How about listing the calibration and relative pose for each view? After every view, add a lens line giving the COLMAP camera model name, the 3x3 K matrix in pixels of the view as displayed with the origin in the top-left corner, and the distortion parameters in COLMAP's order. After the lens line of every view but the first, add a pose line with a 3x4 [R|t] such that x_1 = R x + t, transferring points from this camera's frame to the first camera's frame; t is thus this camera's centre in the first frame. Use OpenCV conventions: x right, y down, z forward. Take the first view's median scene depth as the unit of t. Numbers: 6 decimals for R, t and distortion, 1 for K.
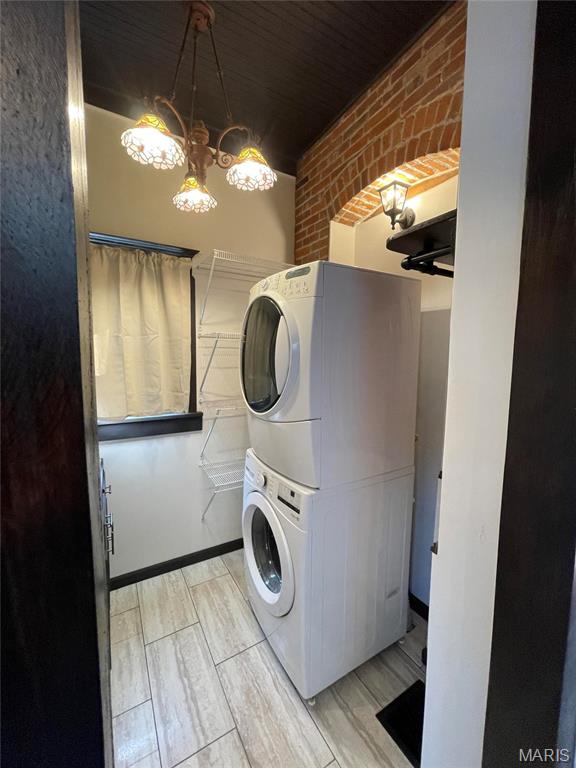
lens RADIAL K [[309.4, 0, 287.1], [0, 309.4, 383.4], [0, 0, 1]] dist [0.003638, 0.000117]
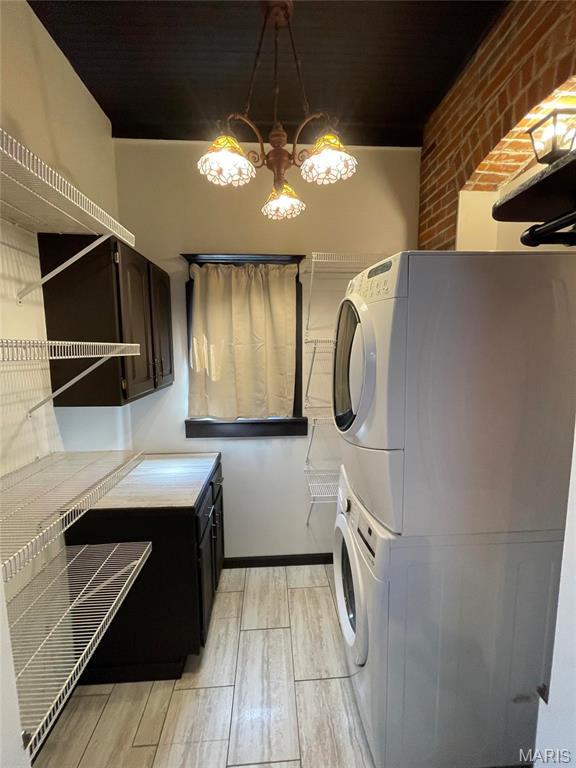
lens RADIAL K [[309.4, 0, 287.5], [0, 309.4, 383.2], [0, 0, 1]] dist [0.003638, 0.000117]
pose [[0.889192, 0.033747, -0.456289, 0.150627], [-0.025937, 0.999390, 0.023370, -0.050521], [0.456799, -0.008945, 0.889525, 0.112757]]
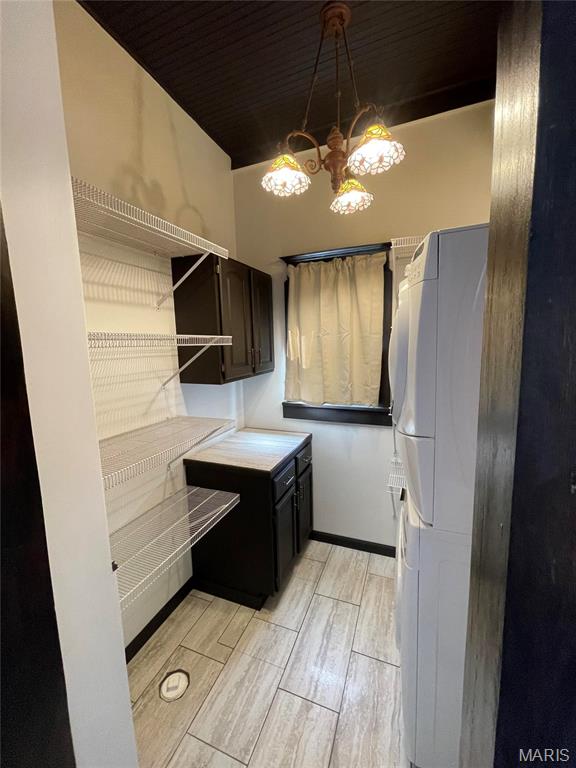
lens RADIAL K [[309.4, 0, 290.0], [0, 309.4, 383.2], [0, 0, 1]] dist [0.003638, 0.000117]
pose [[0.611087, 0.074317, -0.788067, 0.363272], [-0.044392, 0.997234, 0.059619, -0.037879], [0.790318, -0.001448, 0.612696, 0.180772]]
